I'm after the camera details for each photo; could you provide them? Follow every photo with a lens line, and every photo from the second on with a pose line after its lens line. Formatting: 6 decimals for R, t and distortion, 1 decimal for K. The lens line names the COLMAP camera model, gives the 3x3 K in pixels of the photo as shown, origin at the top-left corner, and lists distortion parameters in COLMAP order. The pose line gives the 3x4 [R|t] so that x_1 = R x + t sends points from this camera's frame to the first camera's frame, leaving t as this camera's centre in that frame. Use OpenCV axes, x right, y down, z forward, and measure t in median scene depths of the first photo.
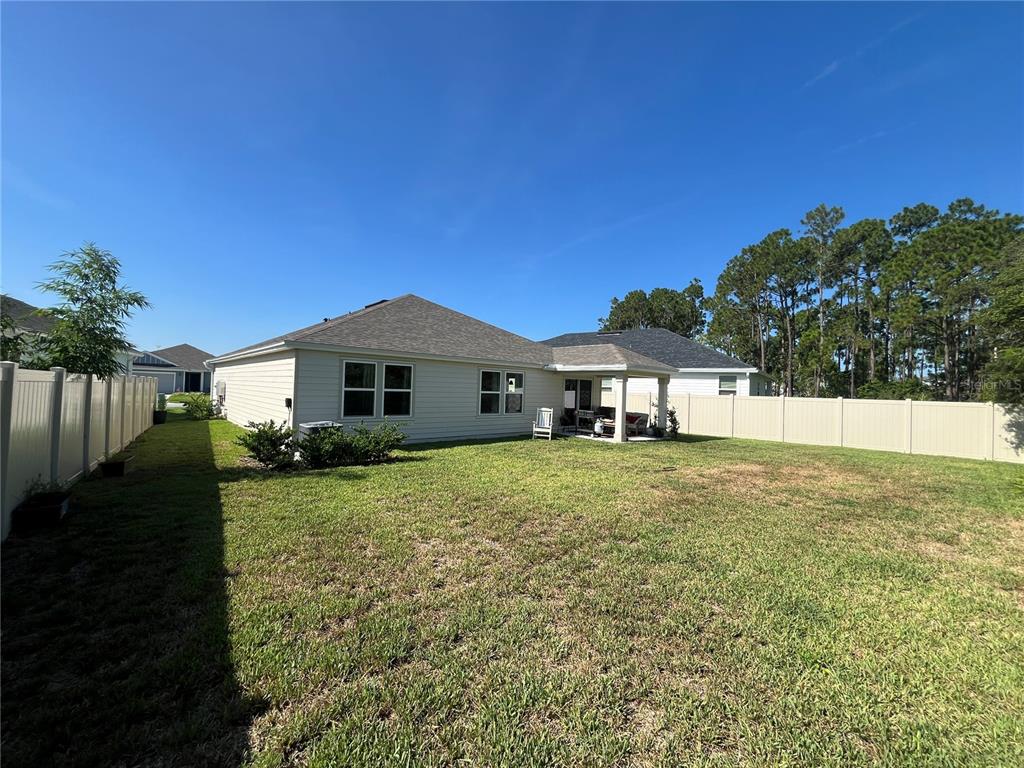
lens RADIAL K [[413.4, 0, 510.7], [0, 413.4, 379.4], [0, 0, 1]] dist [-0.000263, -0.000946]
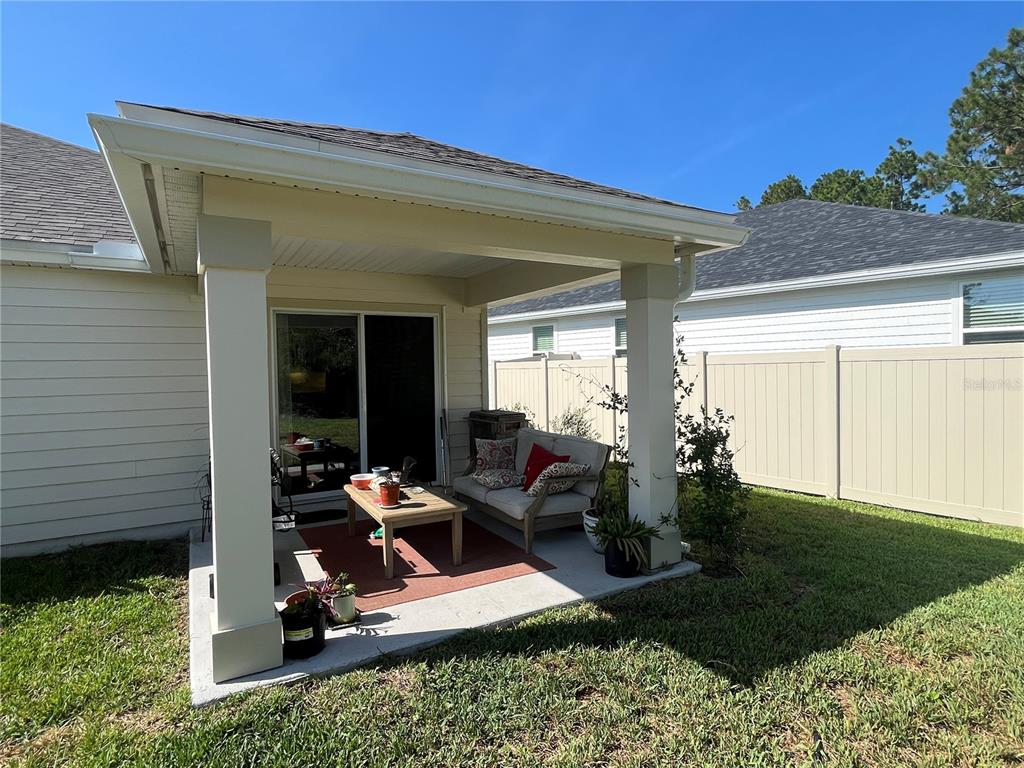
lens RADIAL K [[549.4, 0, 509.8], [0, 549.4, 383.0], [0, 0, 1]] dist [0.002659, 0.000129]
pose [[0.975906, -0.047389, -0.212983, 0.086440], [0.057132, 0.997572, 0.039821, 0.009541], [0.210579, -0.051030, 0.976244, 0.175864]]
